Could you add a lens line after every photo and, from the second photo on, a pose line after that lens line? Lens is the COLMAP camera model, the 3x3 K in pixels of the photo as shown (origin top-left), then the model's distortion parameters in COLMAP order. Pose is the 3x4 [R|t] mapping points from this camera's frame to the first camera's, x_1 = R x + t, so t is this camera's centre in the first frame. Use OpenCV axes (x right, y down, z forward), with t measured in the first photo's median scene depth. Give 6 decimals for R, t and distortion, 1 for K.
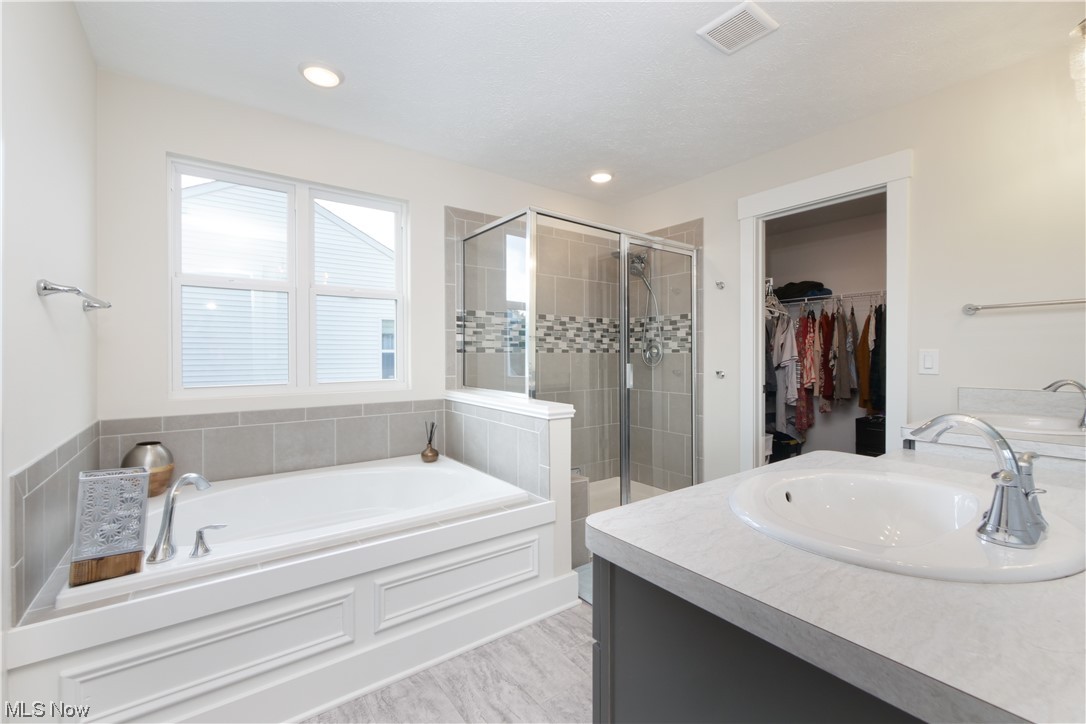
lens RADIAL K [[461.8, 0, 566.7], [0, 461.8, 352.0], [0, 0, 1]] dist [-0.000233, 0.000530]
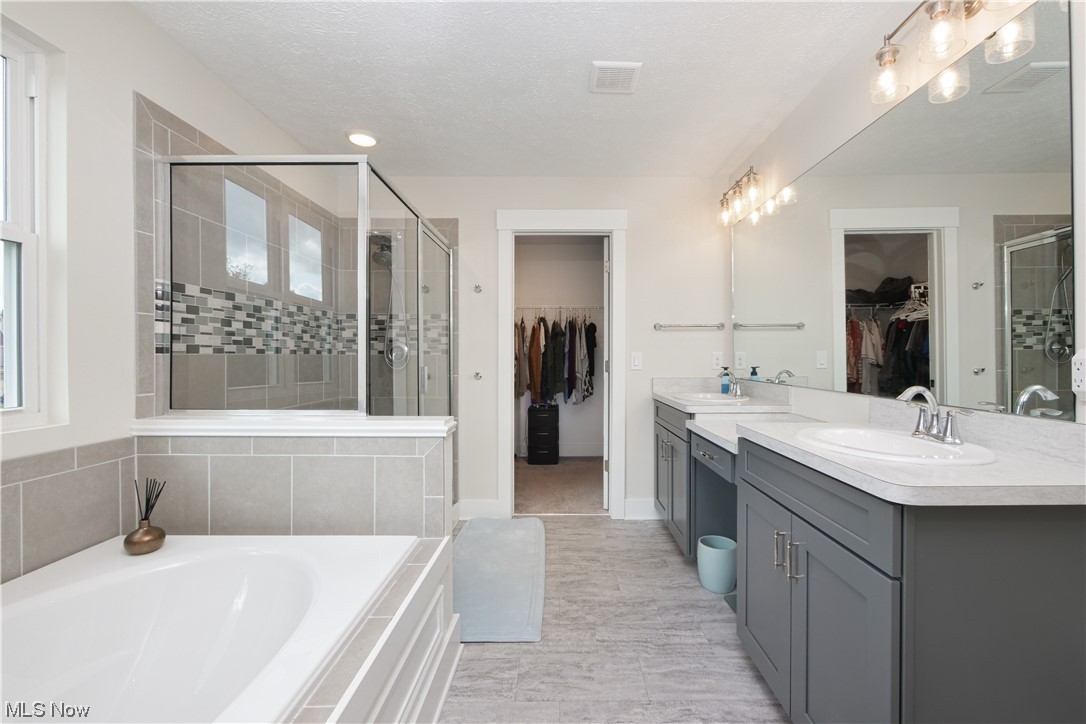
lens RADIAL K [[461.8, 0, 561.3], [0, 461.8, 353.8], [0, 0, 1]] dist [-0.000233, 0.000530]
pose [[0.606236, 0.003808, 0.795275, -0.380409], [-0.005447, 0.999985, -0.000636, -0.000505], [-0.795266, -0.003946, 0.606248, 0.237927]]
